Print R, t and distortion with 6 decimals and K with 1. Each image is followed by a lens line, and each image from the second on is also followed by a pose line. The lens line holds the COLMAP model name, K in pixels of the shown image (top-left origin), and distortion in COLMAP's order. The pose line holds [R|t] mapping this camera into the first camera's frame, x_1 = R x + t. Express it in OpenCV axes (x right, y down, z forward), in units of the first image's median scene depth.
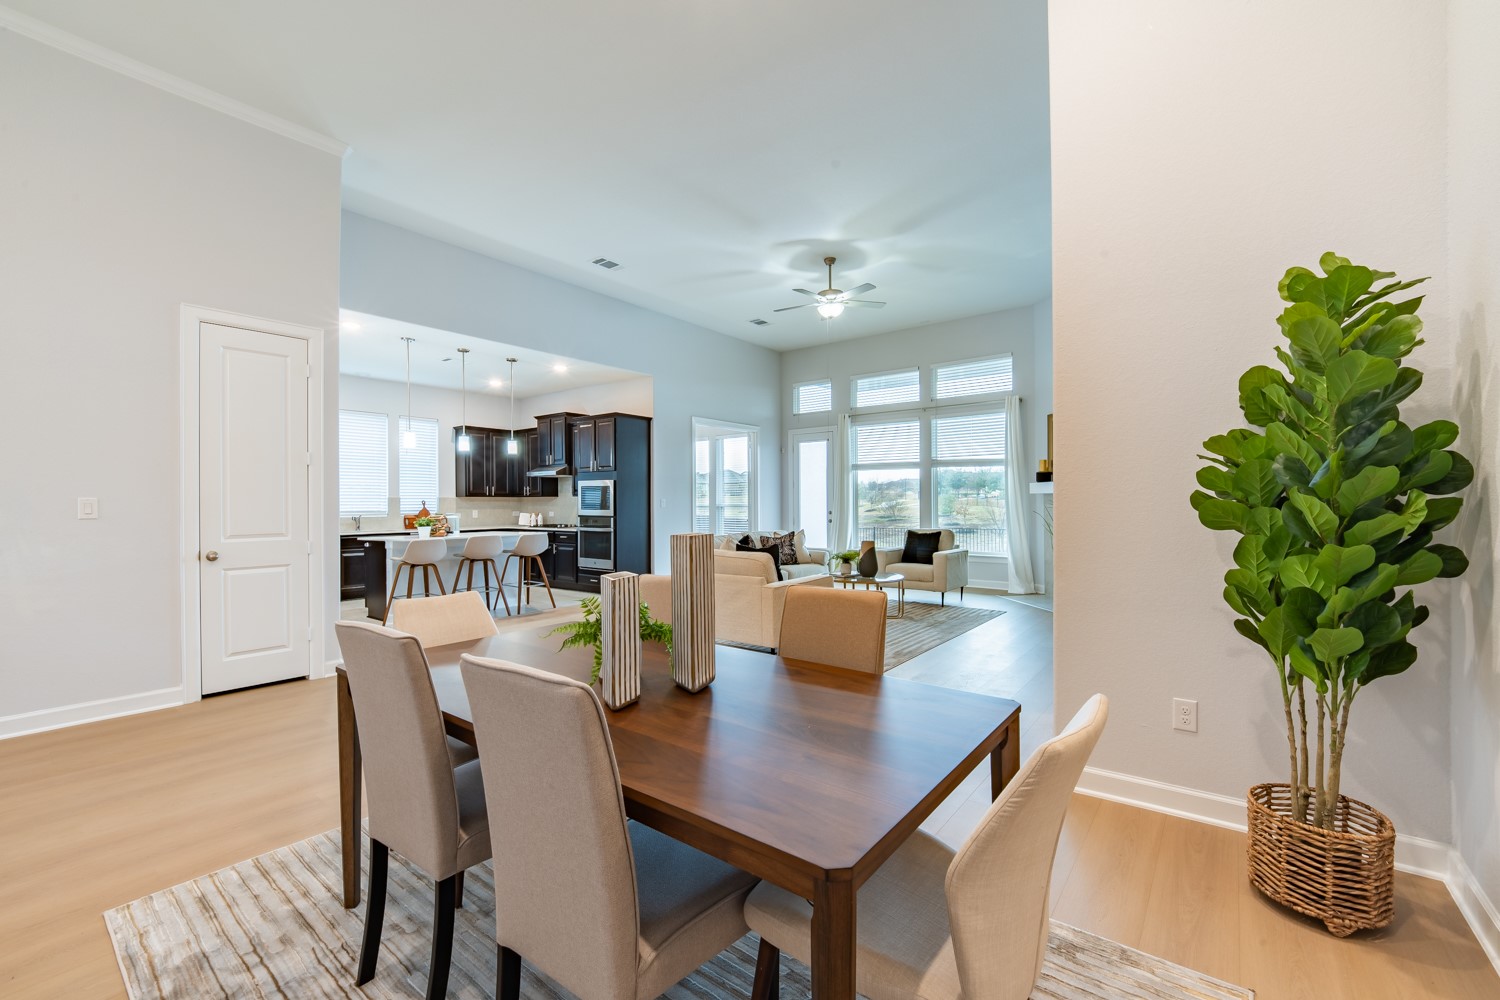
lens RADIAL K [[595.9, 0, 752.0], [0, 595.9, 500.7], [0, 0, 1]] dist [-0.002157, 0.000174]
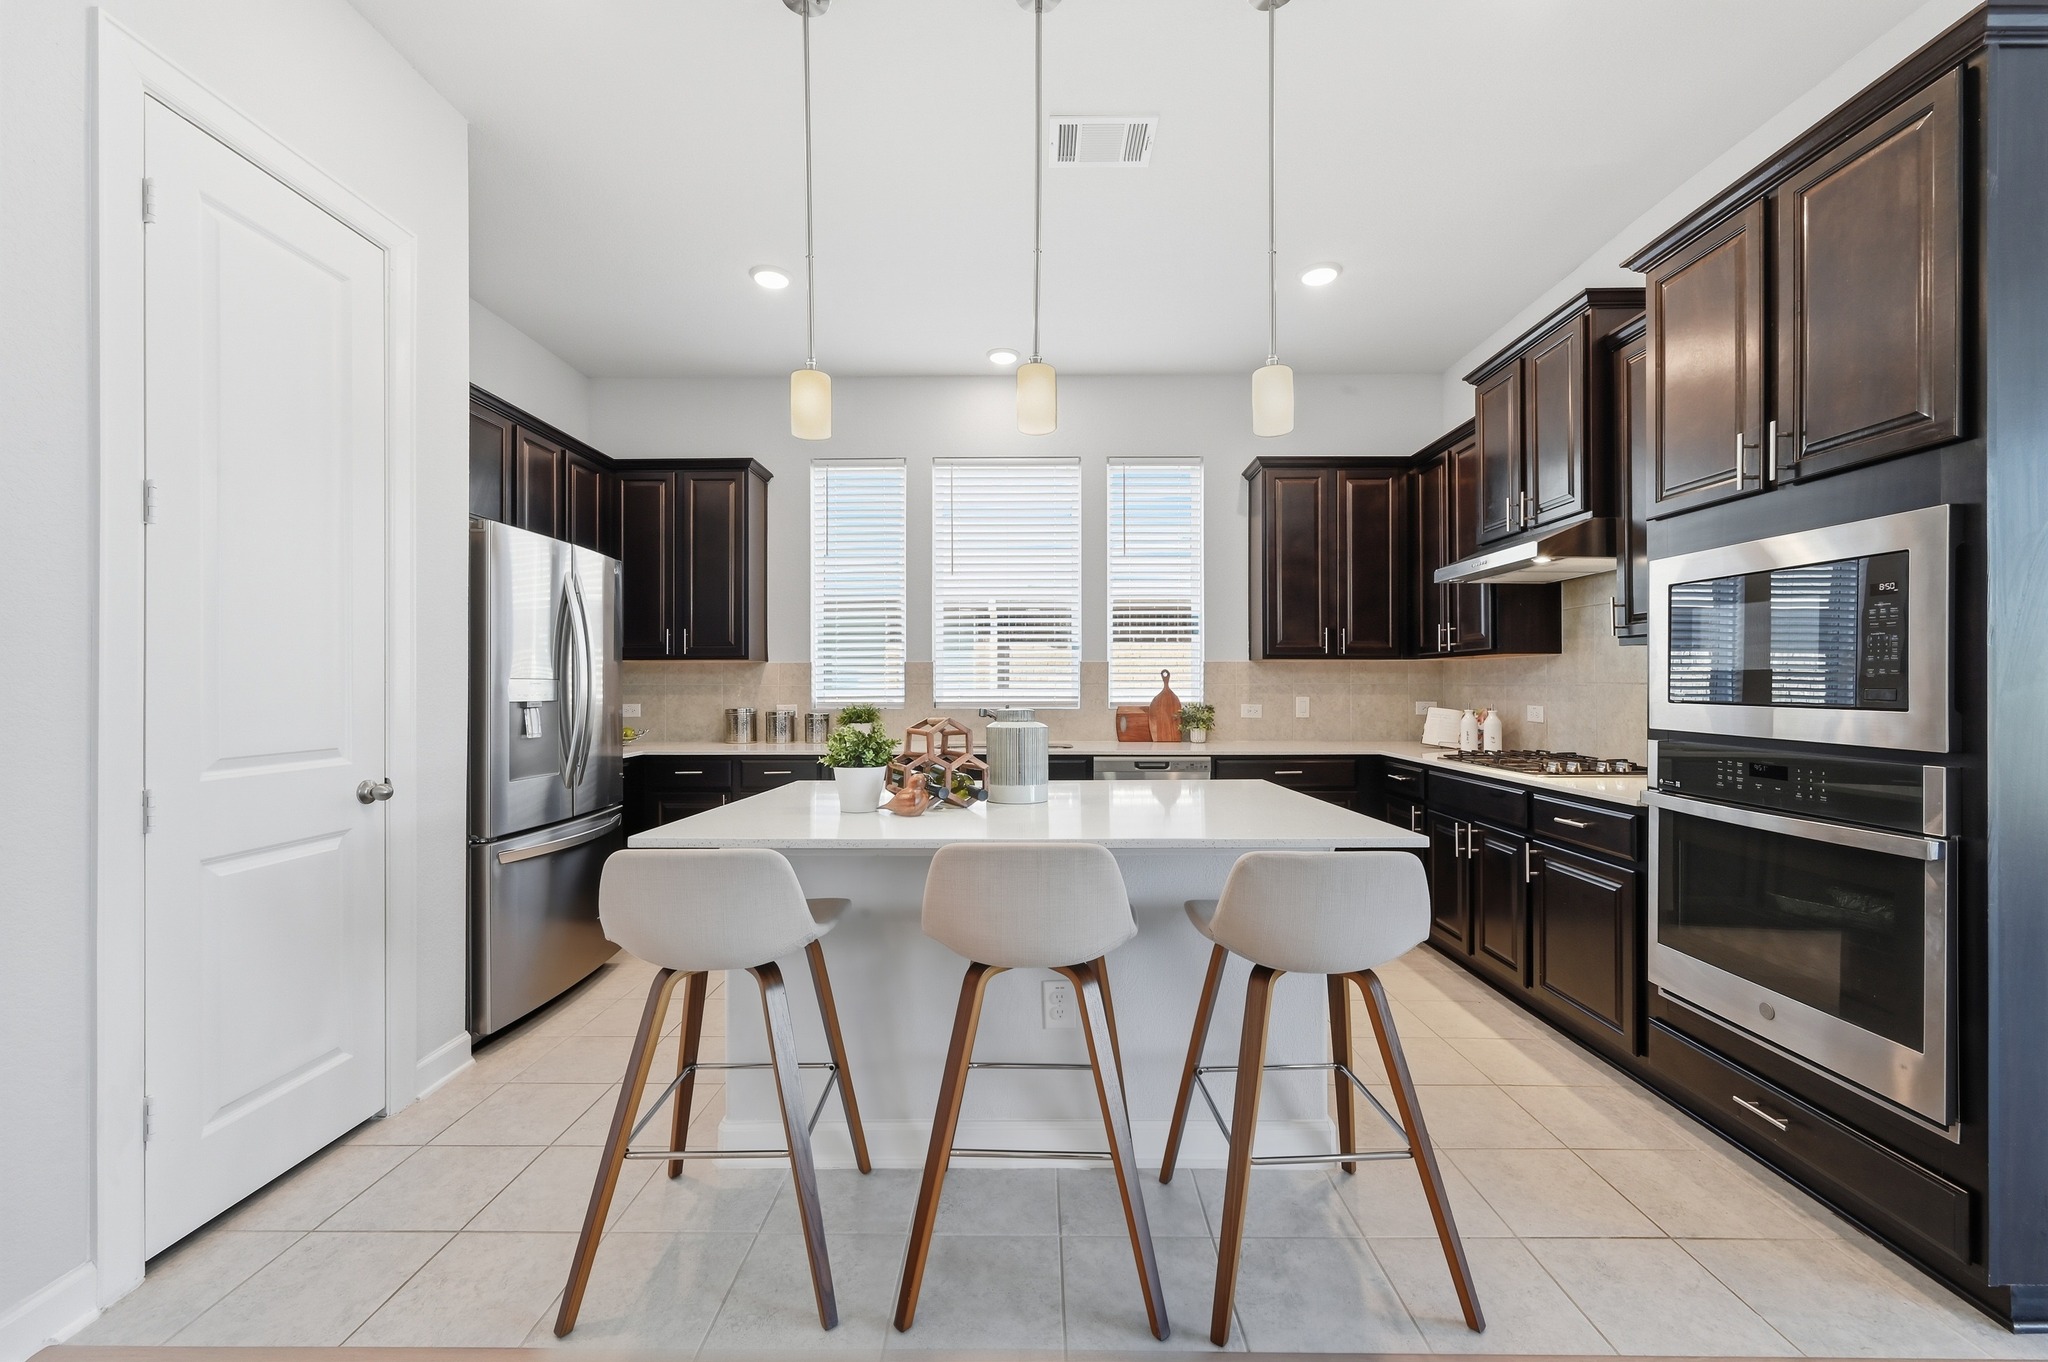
lens RADIAL K [[805.6, 0, 1026.4], [0, 805.6, 684.9], [0, 0, 1]] dist [0.000445, 0.000271]
pose [[0.592280, 0.002495, -0.805728, -0.183069], [0.001309, 0.999991, 0.004059, 0.007173], [0.805731, -0.003458, 0.592271, 0.621948]]
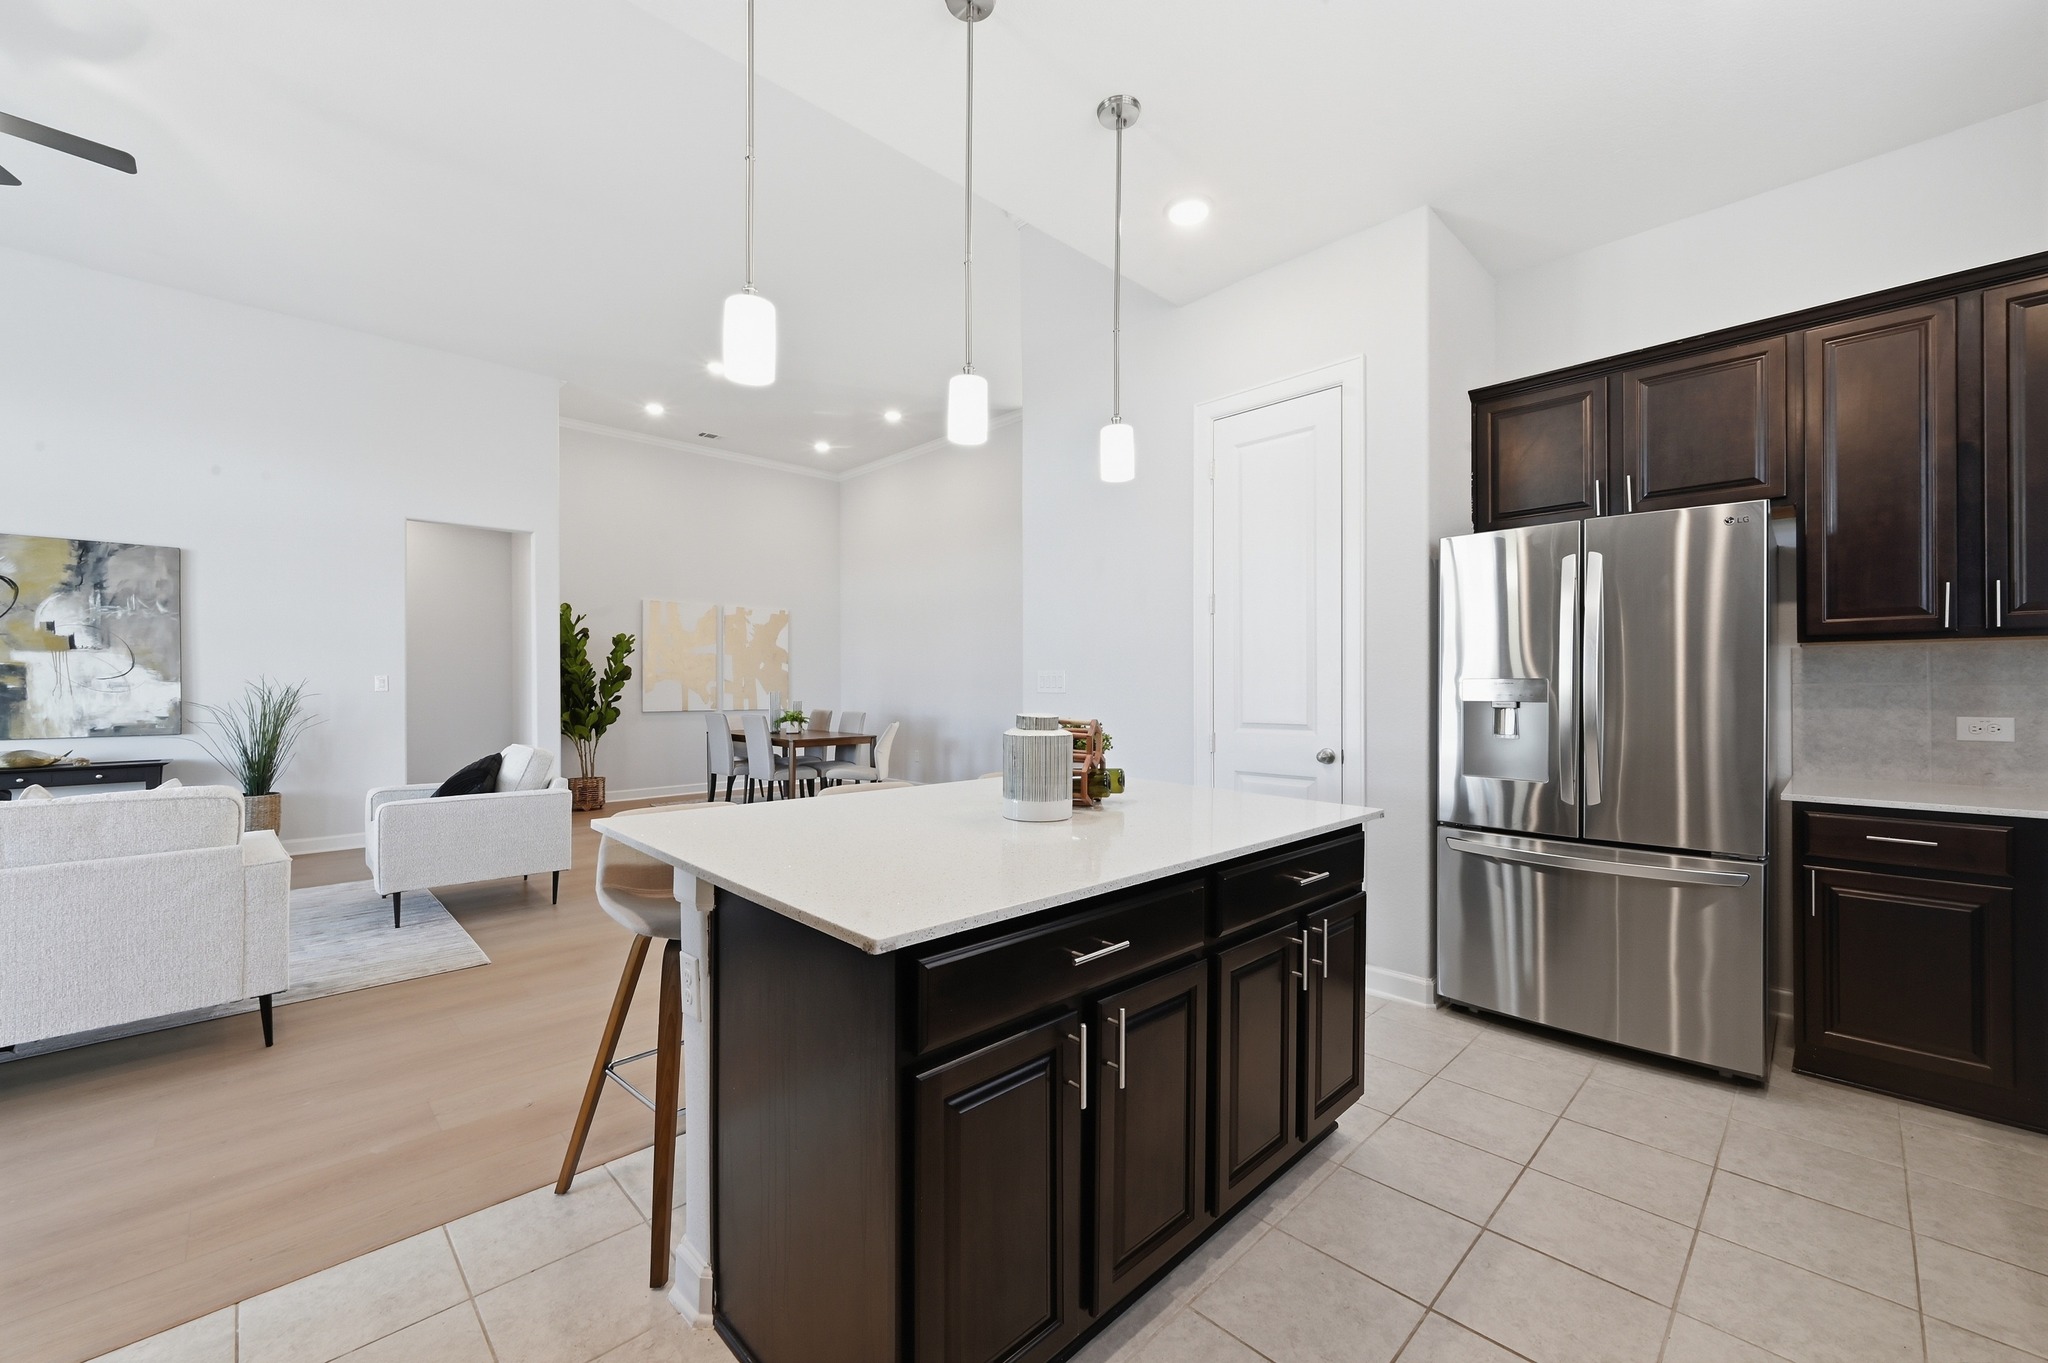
lens RADIAL K [[805.6, 0, 1026.4], [0, 805.6, 685.4], [0, 0, 1]] dist [0.000445, 0.000271]
pose [[-0.987087, 0.005588, 0.160085, -0.424405], [0.005158, 0.999982, -0.003097, 0.008231], [-0.160100, -0.002231, -0.987098, 0.997001]]
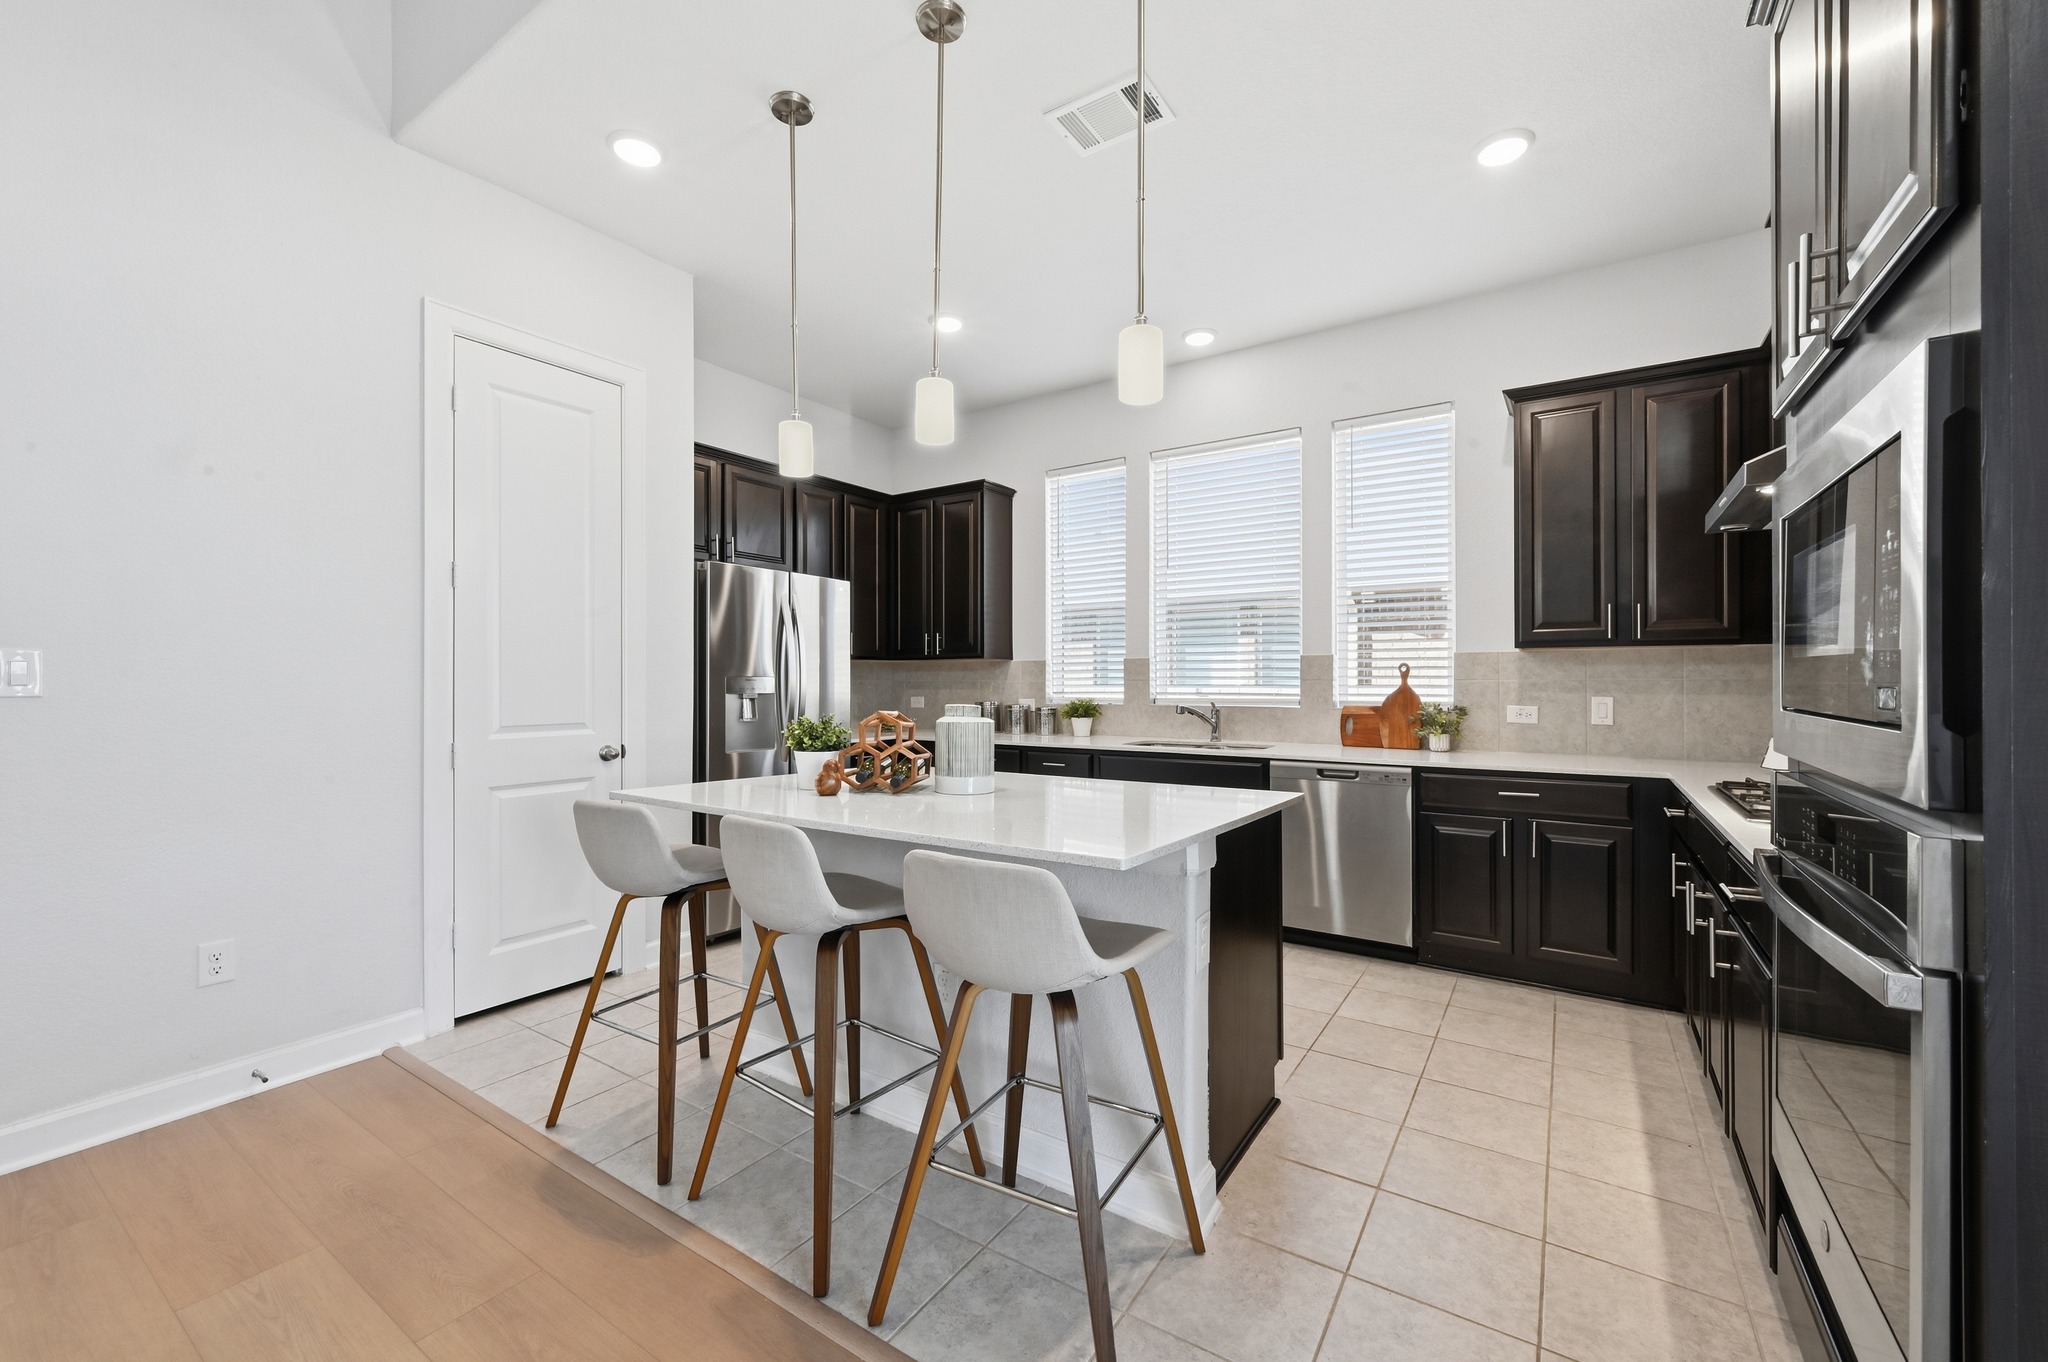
lens RADIAL K [[813.6, 0, 1026.7], [0, 813.6, 682.0], [0, 0, 1]] dist [-0.002157, 0.000174]
pose [[0.059568, 0.004376, -0.998215, -0.119539], [0.003247, 0.999984, 0.004578, 0.007105], [0.998219, -0.003514, 0.059553, 0.775561]]
